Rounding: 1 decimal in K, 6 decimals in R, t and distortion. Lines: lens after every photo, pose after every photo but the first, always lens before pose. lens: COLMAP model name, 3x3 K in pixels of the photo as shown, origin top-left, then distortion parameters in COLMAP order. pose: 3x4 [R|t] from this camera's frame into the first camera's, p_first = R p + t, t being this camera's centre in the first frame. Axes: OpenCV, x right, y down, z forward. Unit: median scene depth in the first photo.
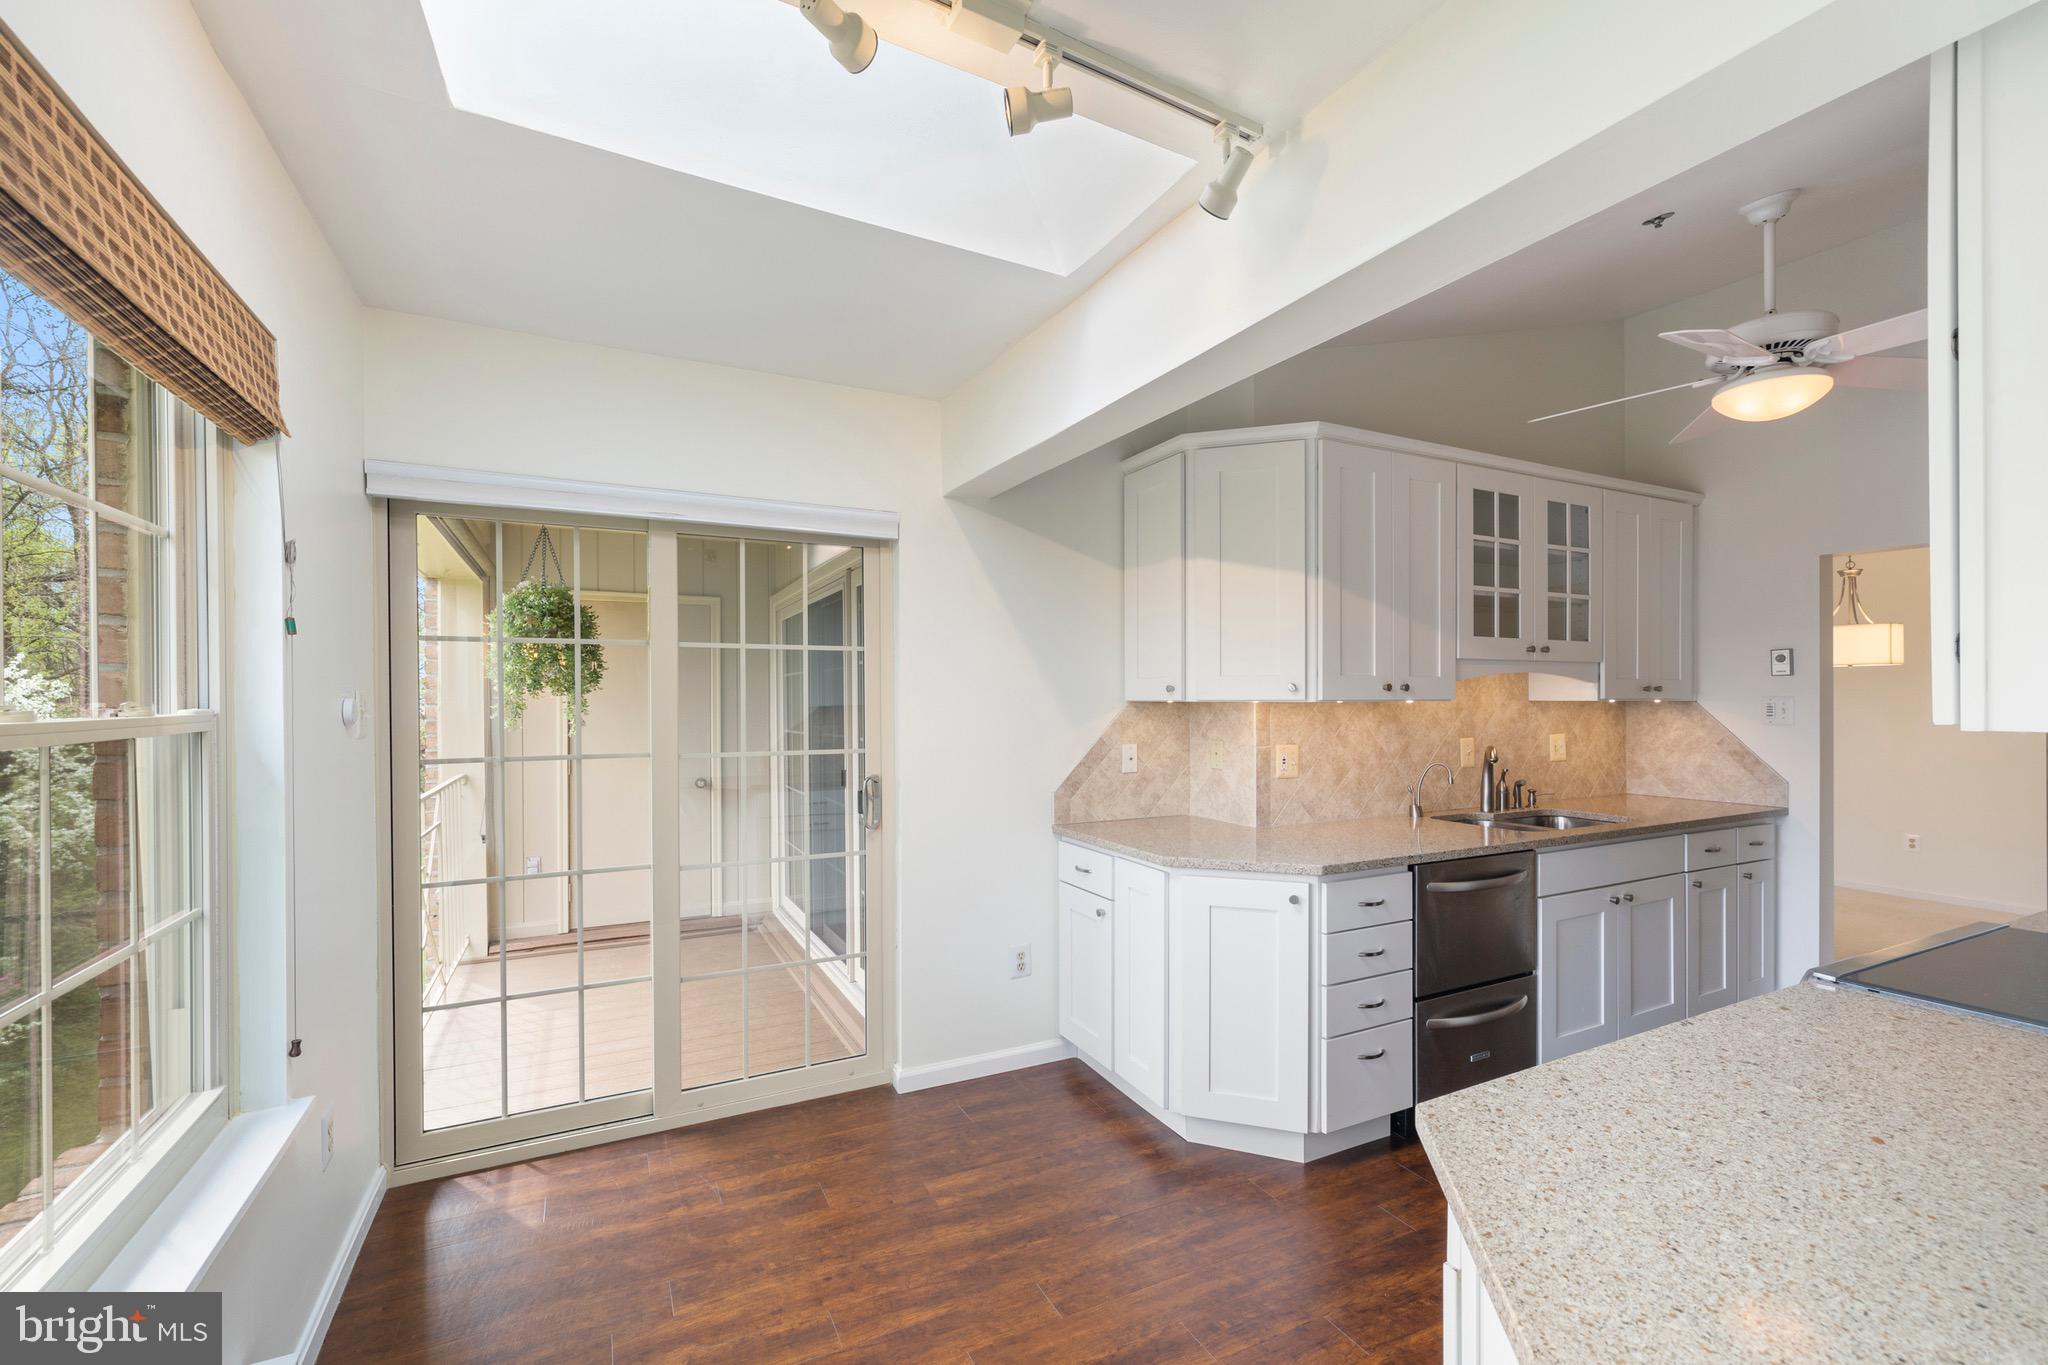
lens RADIAL K [[859.3, 0, 1020.5], [0, 859.3, 705.4], [0, 0, 1]] dist [0.000672, 0.000129]
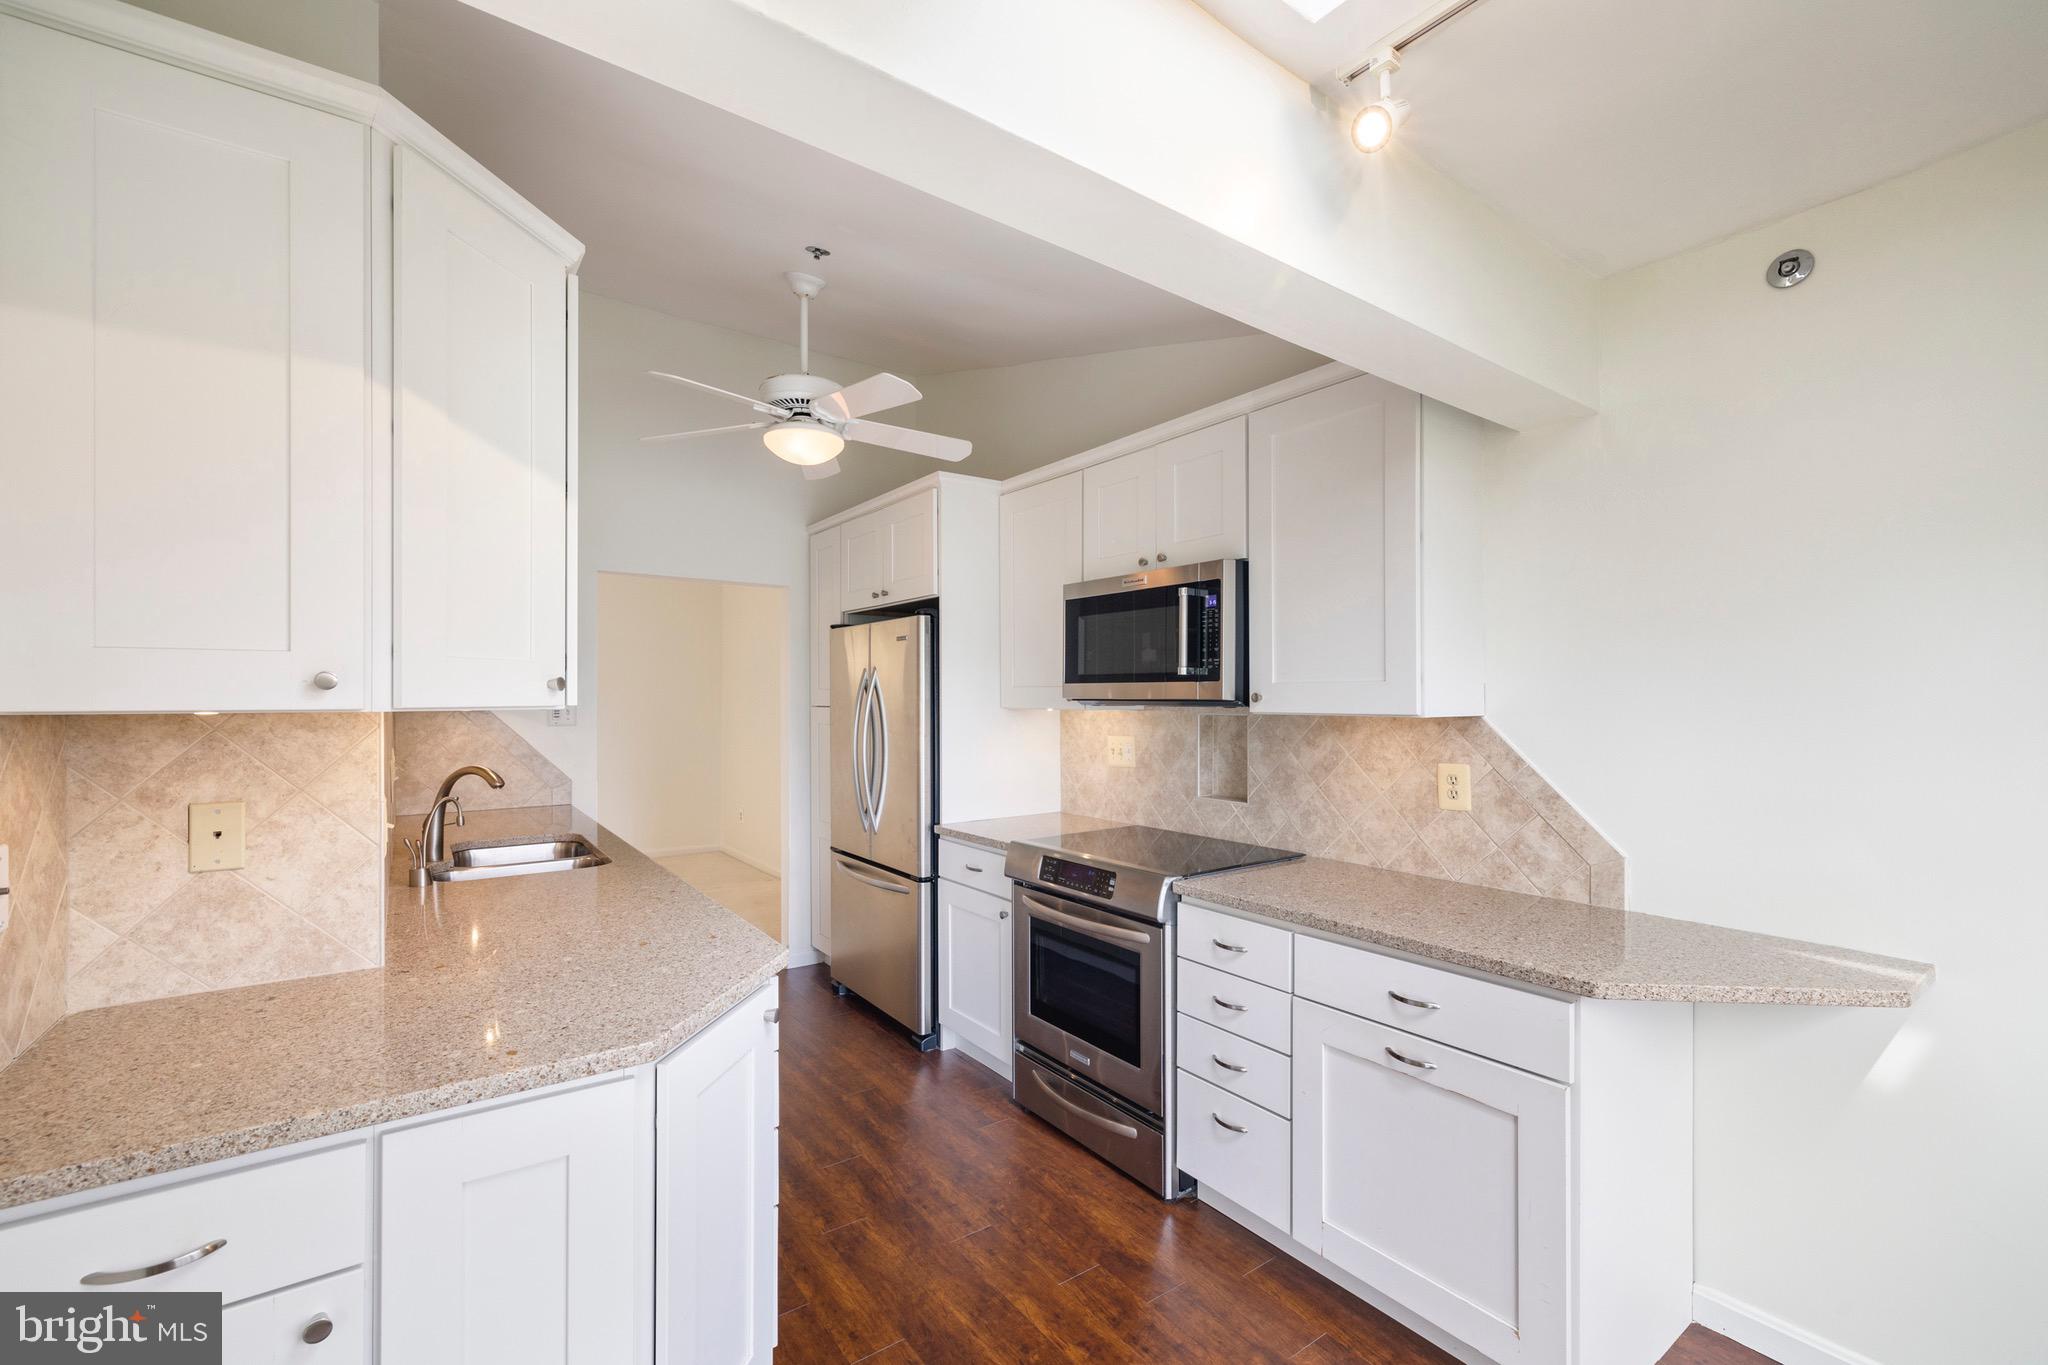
lens RADIAL K [[859.3, 0, 1020.5], [0, 859.3, 705.4], [0, 0, 1]] dist [0.000672, 0.000129]
pose [[-0.164829, -0.008381, 0.986287, -0.300268], [0.007258, 0.999927, 0.009710, -0.010244], [-0.986295, 0.008759, -0.164756, 0.795549]]
